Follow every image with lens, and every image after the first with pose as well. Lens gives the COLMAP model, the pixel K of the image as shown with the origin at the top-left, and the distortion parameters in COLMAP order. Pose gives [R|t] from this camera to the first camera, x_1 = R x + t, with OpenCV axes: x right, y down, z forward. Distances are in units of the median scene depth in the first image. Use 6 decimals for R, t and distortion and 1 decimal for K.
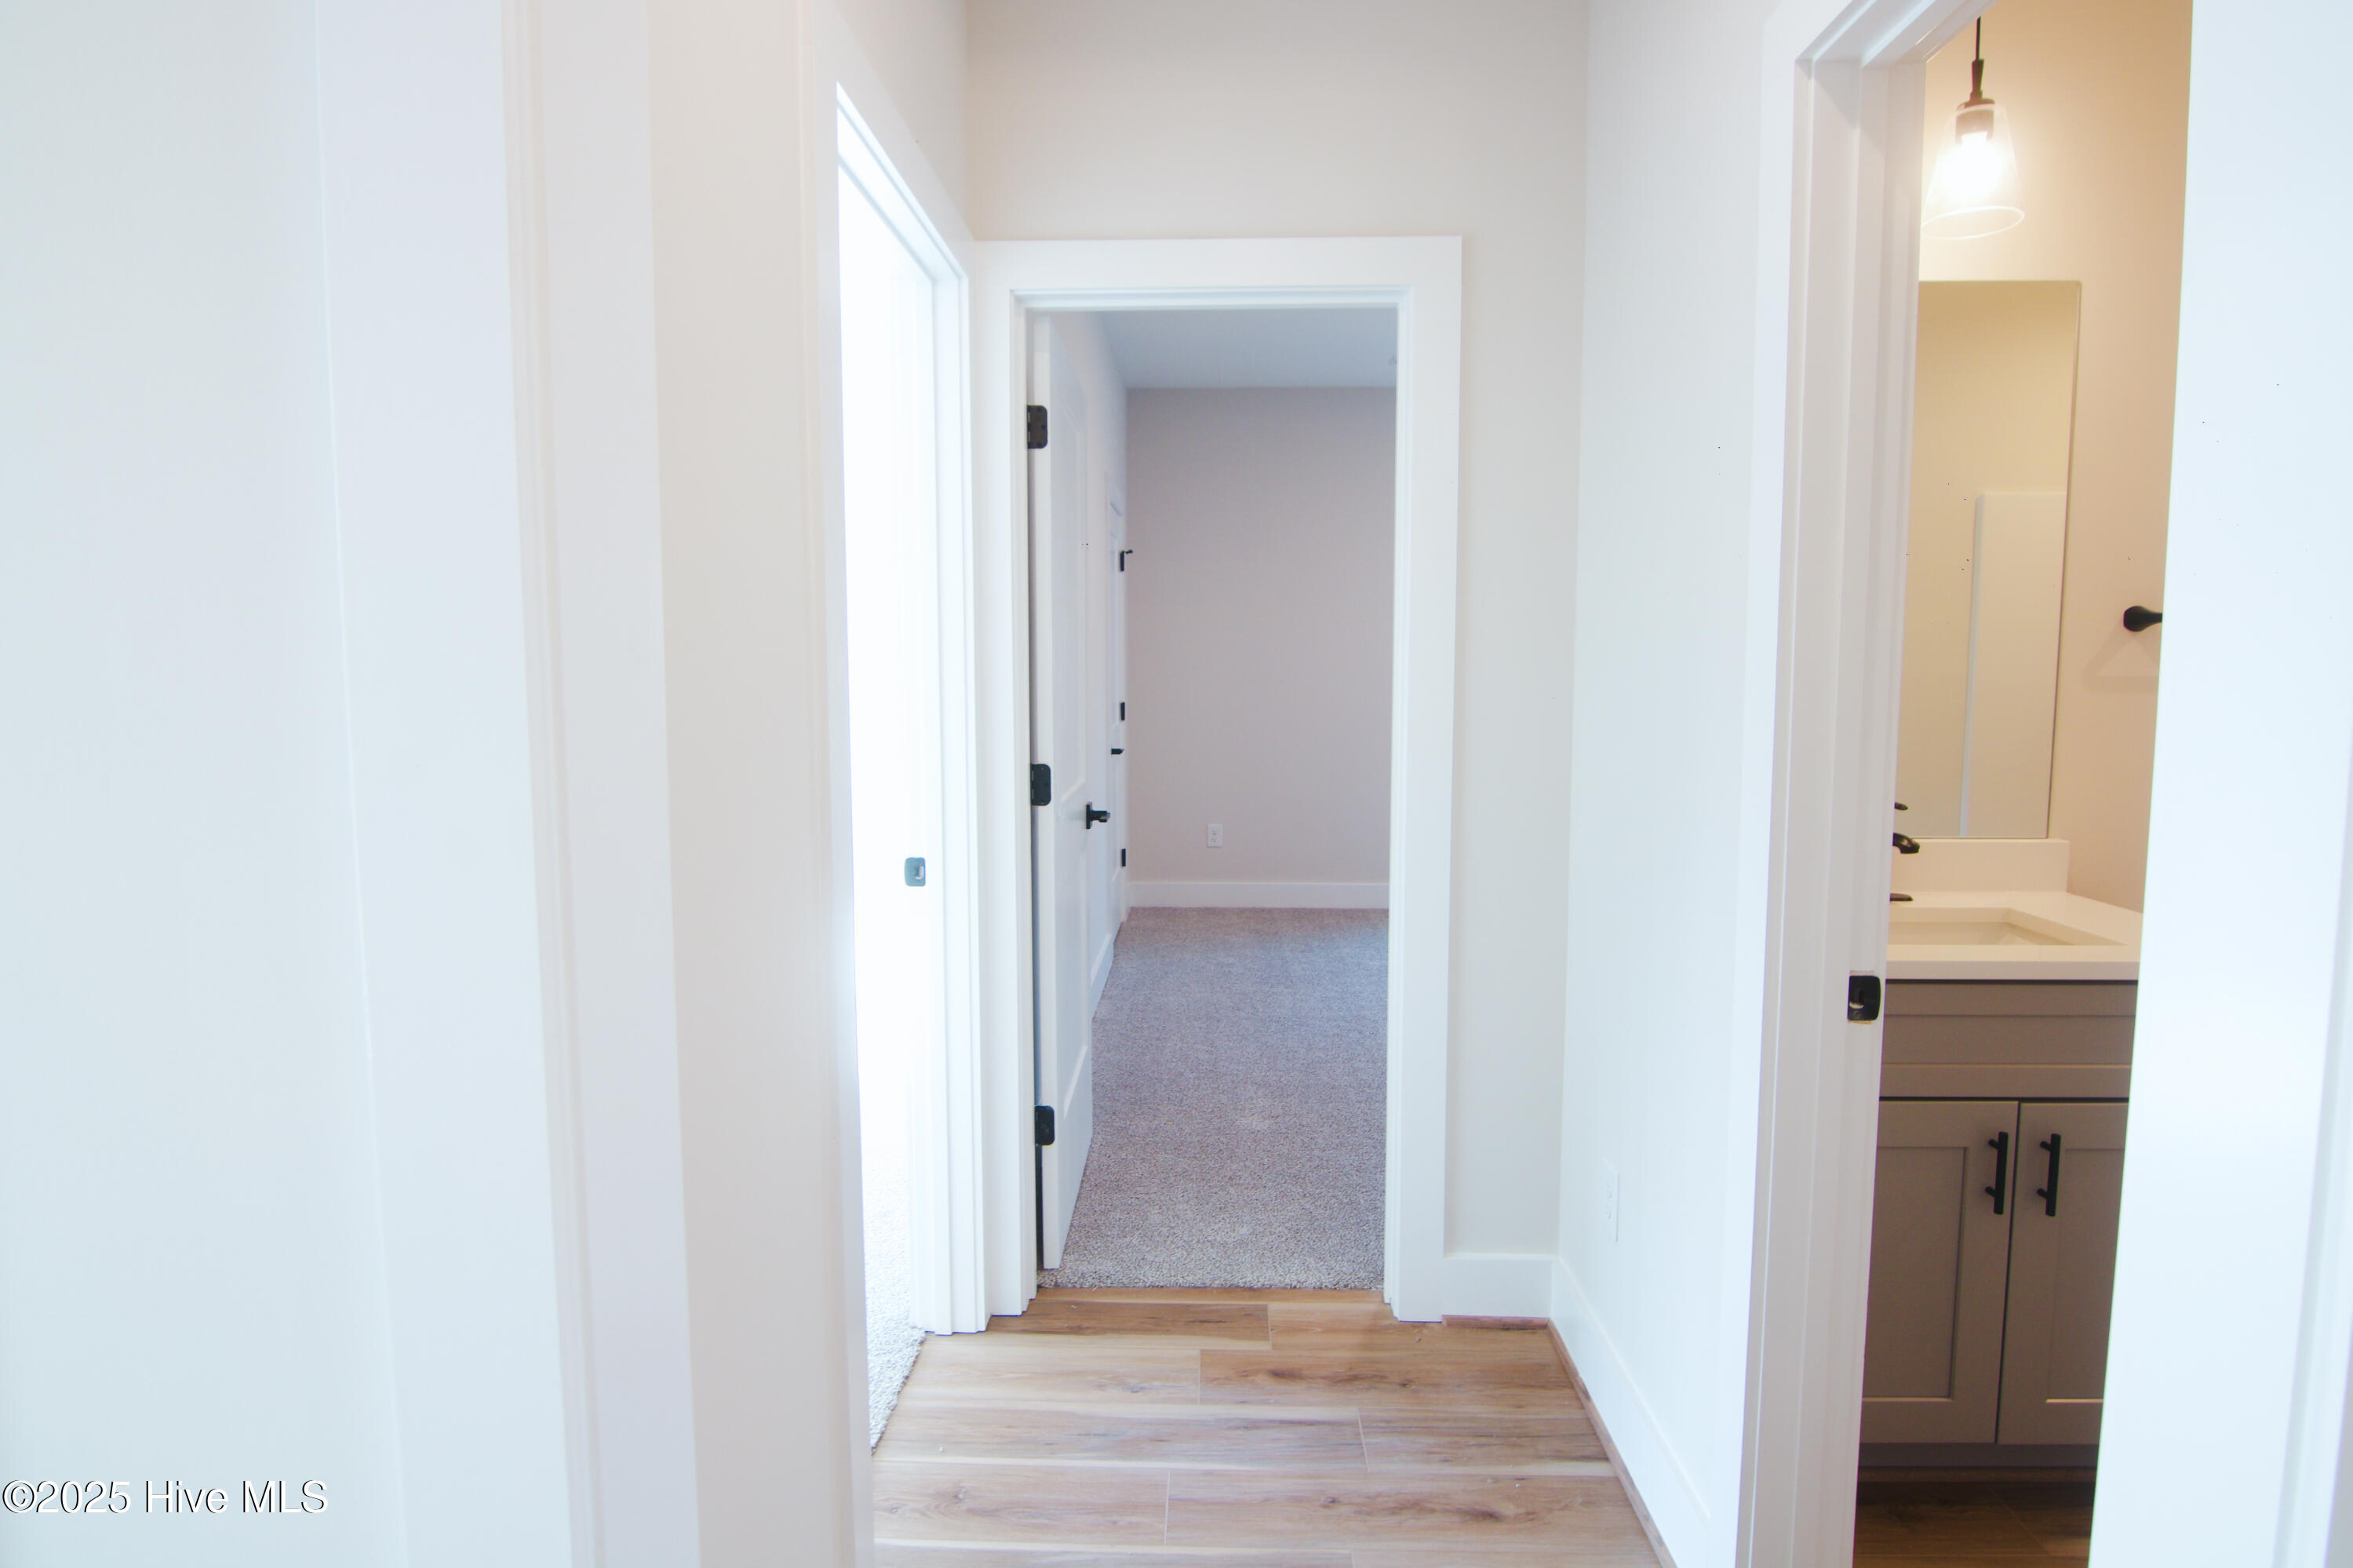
lens RADIAL K [[1213.0, 0, 1177.2], [0, 1213.0, 741.0], [0, 0, 1]] dist [-0.001227, -0.030131]
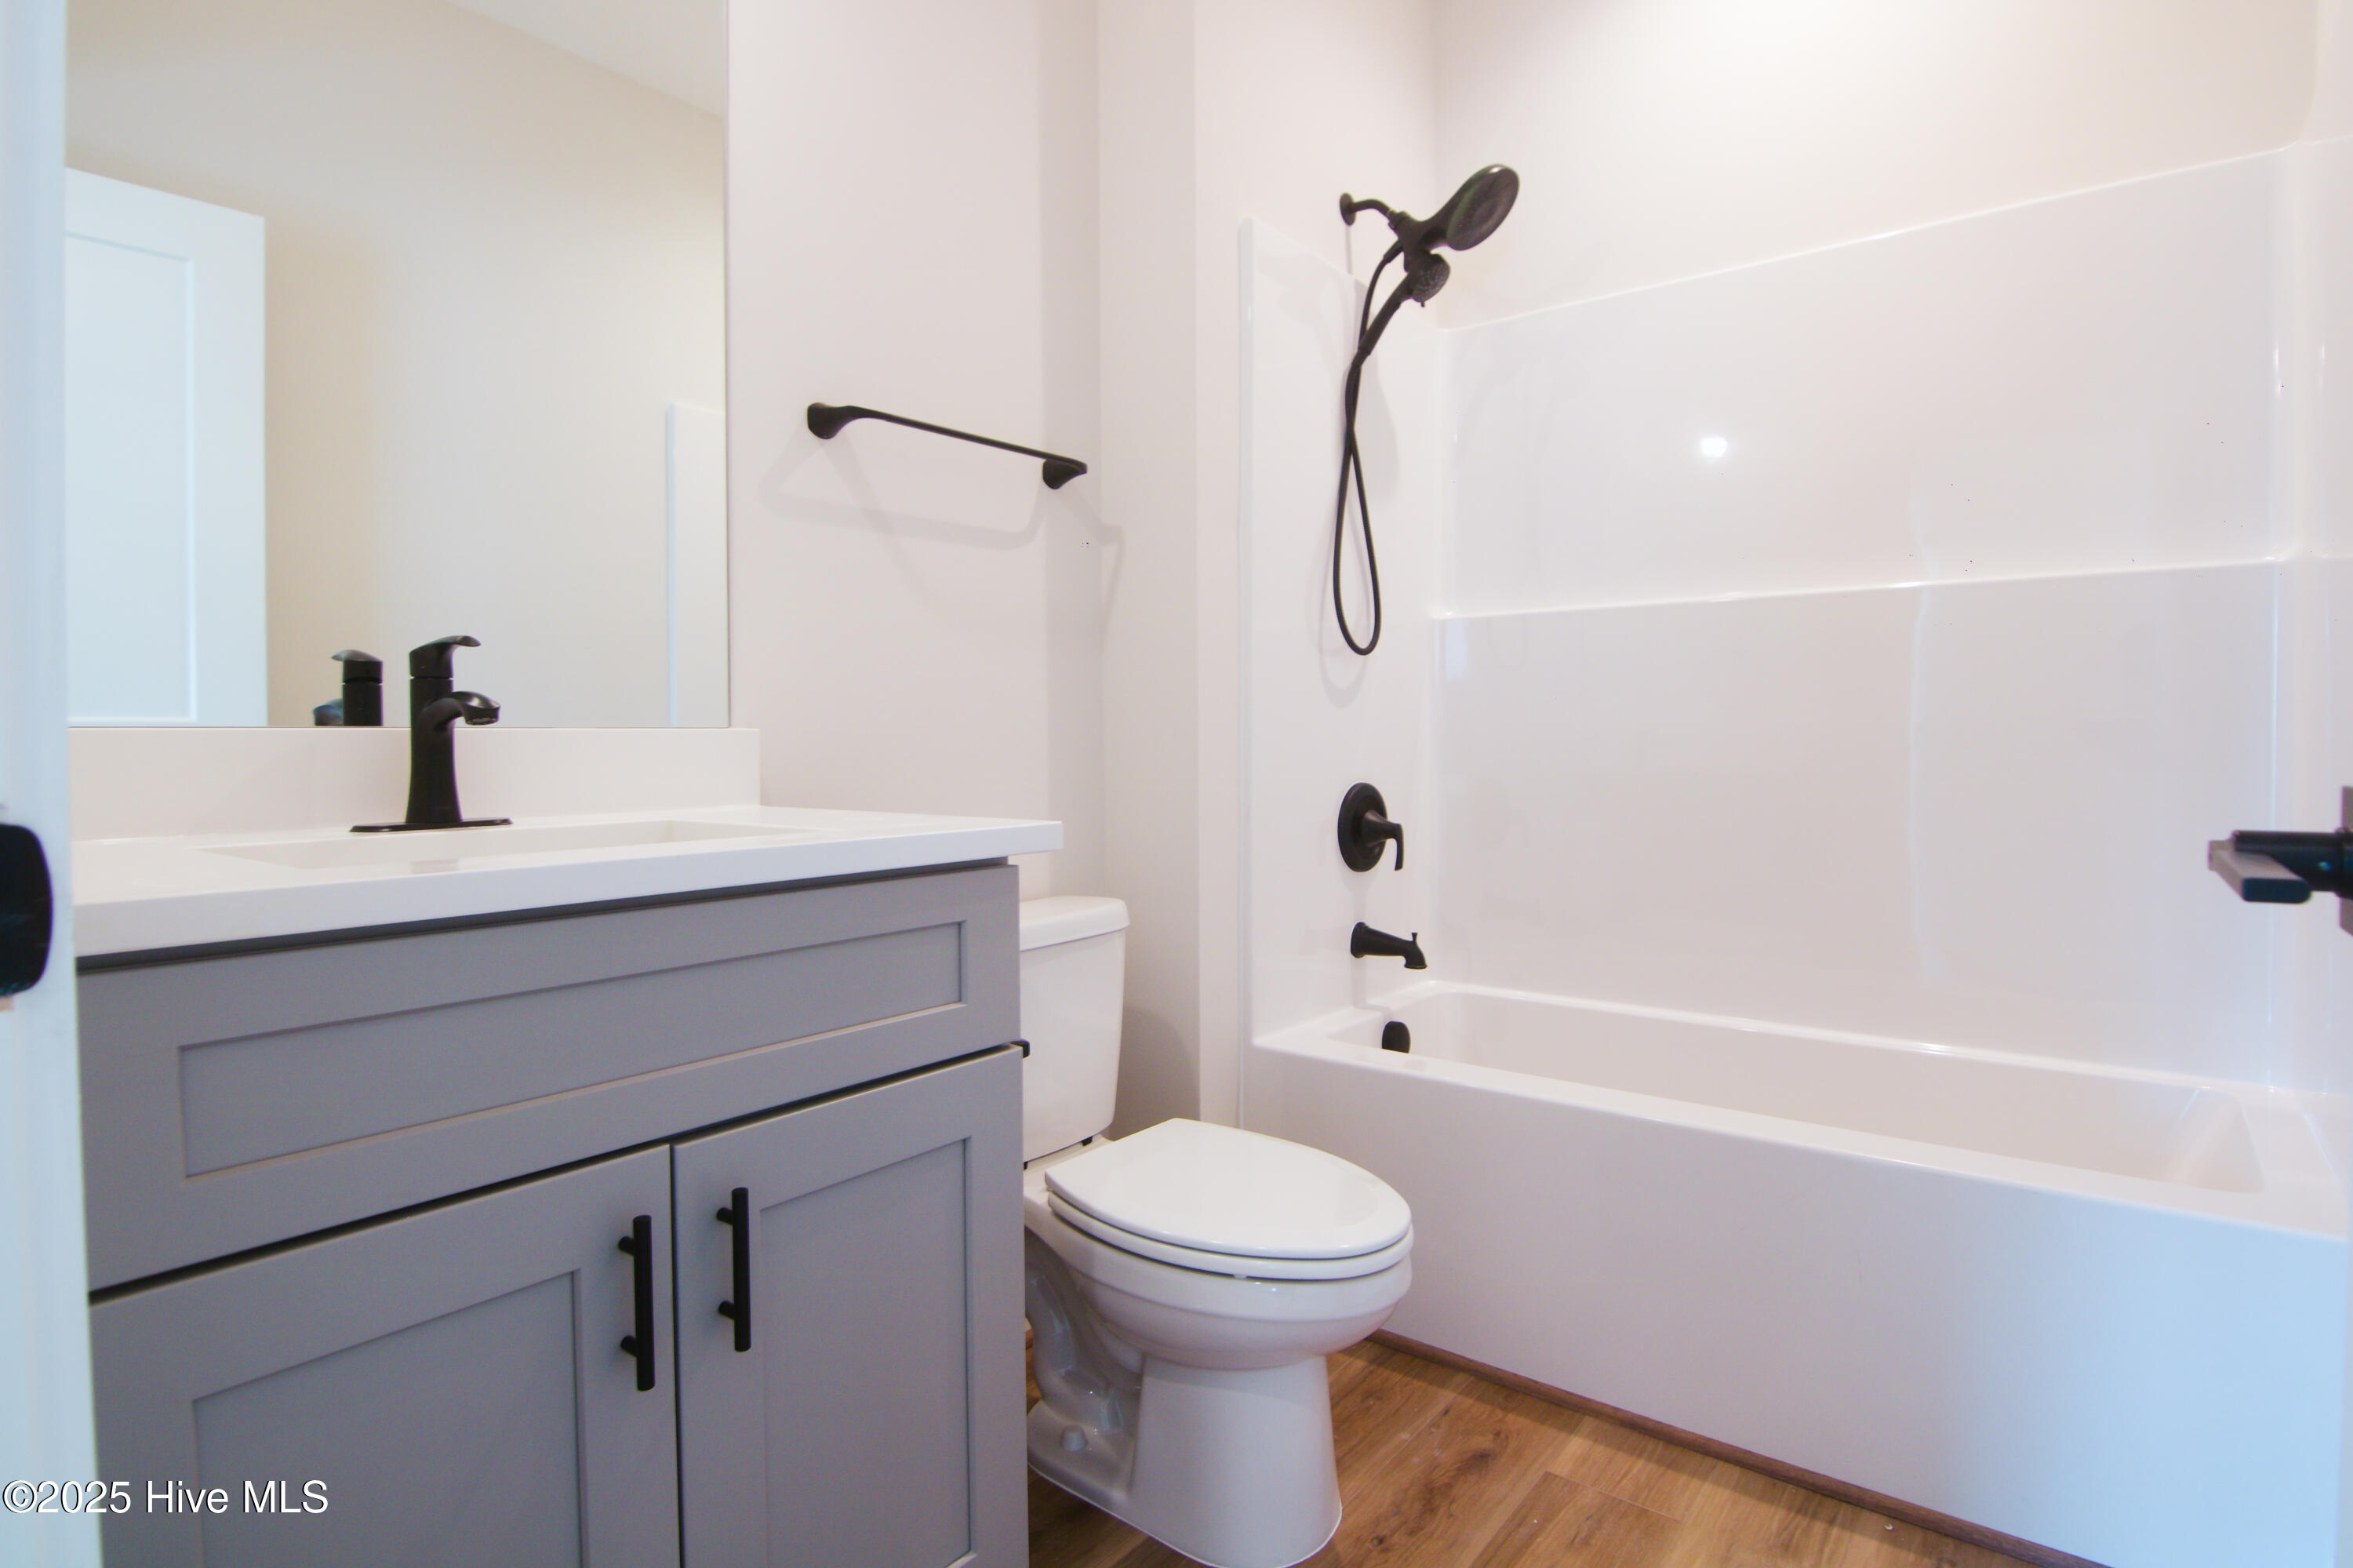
lens RADIAL K [[1213.2, 0, 1177.2], [0, 1213.2, 740.9], [0, 0, 1]] dist [-0.001227, -0.030131]
pose [[0.589746, -0.021470, 0.807303, 0.422957], [0.064805, 0.997681, -0.020808, 0.157056], [-0.804985, 0.064589, 0.589770, 0.520611]]
